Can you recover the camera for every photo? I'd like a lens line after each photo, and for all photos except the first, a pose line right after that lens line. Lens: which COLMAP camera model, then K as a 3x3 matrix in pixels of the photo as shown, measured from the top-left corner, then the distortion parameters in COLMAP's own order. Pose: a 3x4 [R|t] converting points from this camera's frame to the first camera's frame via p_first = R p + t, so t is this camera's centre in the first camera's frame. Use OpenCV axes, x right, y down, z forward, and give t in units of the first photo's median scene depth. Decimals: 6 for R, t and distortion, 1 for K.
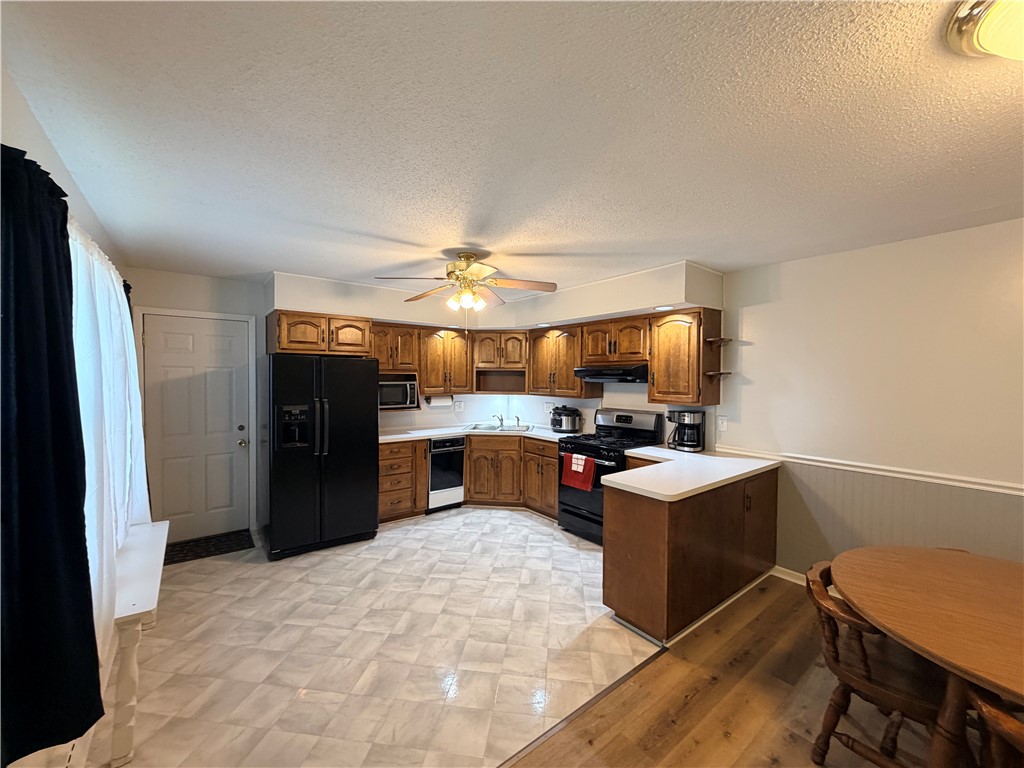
lens RADIAL K [[409.8, 0, 509.2], [0, 409.8, 386.6], [0, 0, 1]] dist [0.001193, 0.000391]
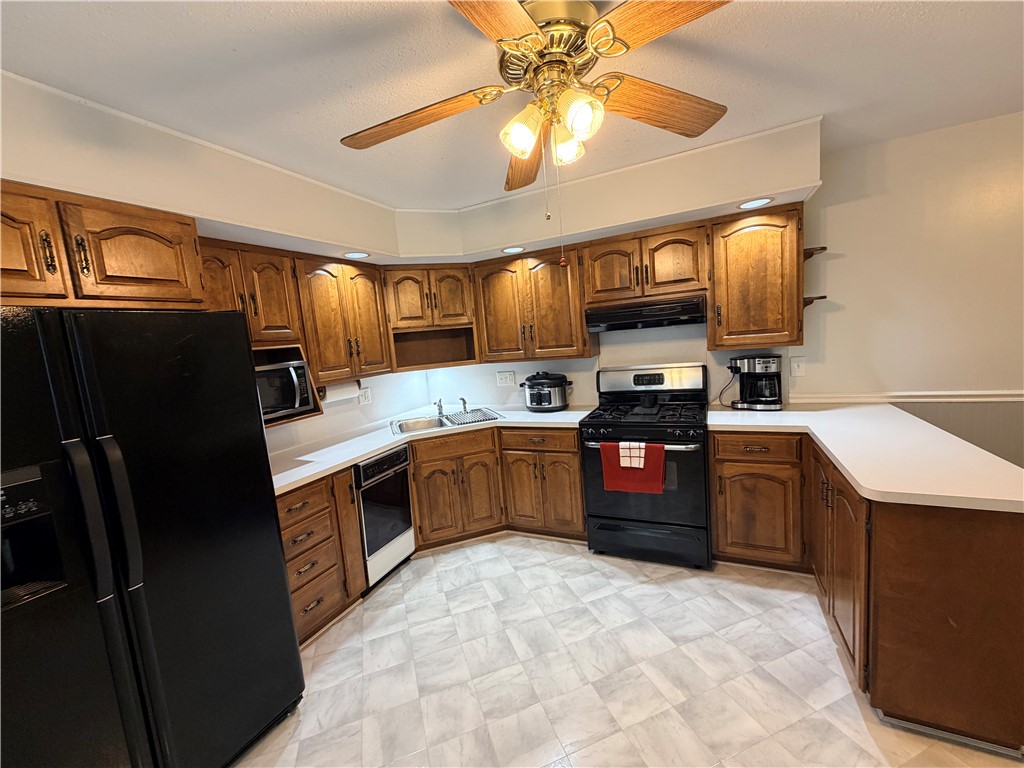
lens RADIAL K [[409.8, 0, 511.0], [0, 409.8, 384.8], [0, 0, 1]] dist [0.001193, 0.000391]
pose [[0.889898, -0.137030, 0.435092, -0.252981], [0.104940, 0.989729, 0.097075, -0.006106], [-0.443925, -0.040729, 0.895138, 0.476545]]
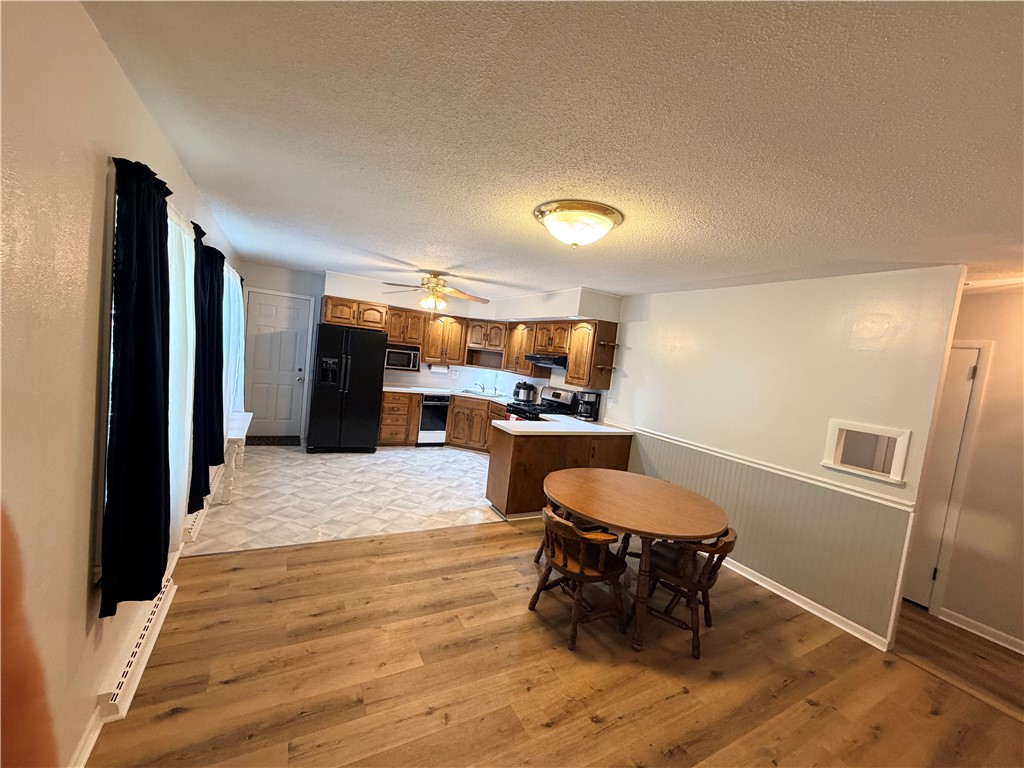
lens RADIAL K [[409.8, 0, 508.4], [0, 409.8, 387.3], [0, 0, 1]] dist [0.001193, 0.000391]
pose [[0.982221, 0.116536, -0.147175, 0.328398], [-0.109516, 0.992465, 0.054958, -0.003820], [0.152470, -0.037863, 0.987583, -0.377351]]
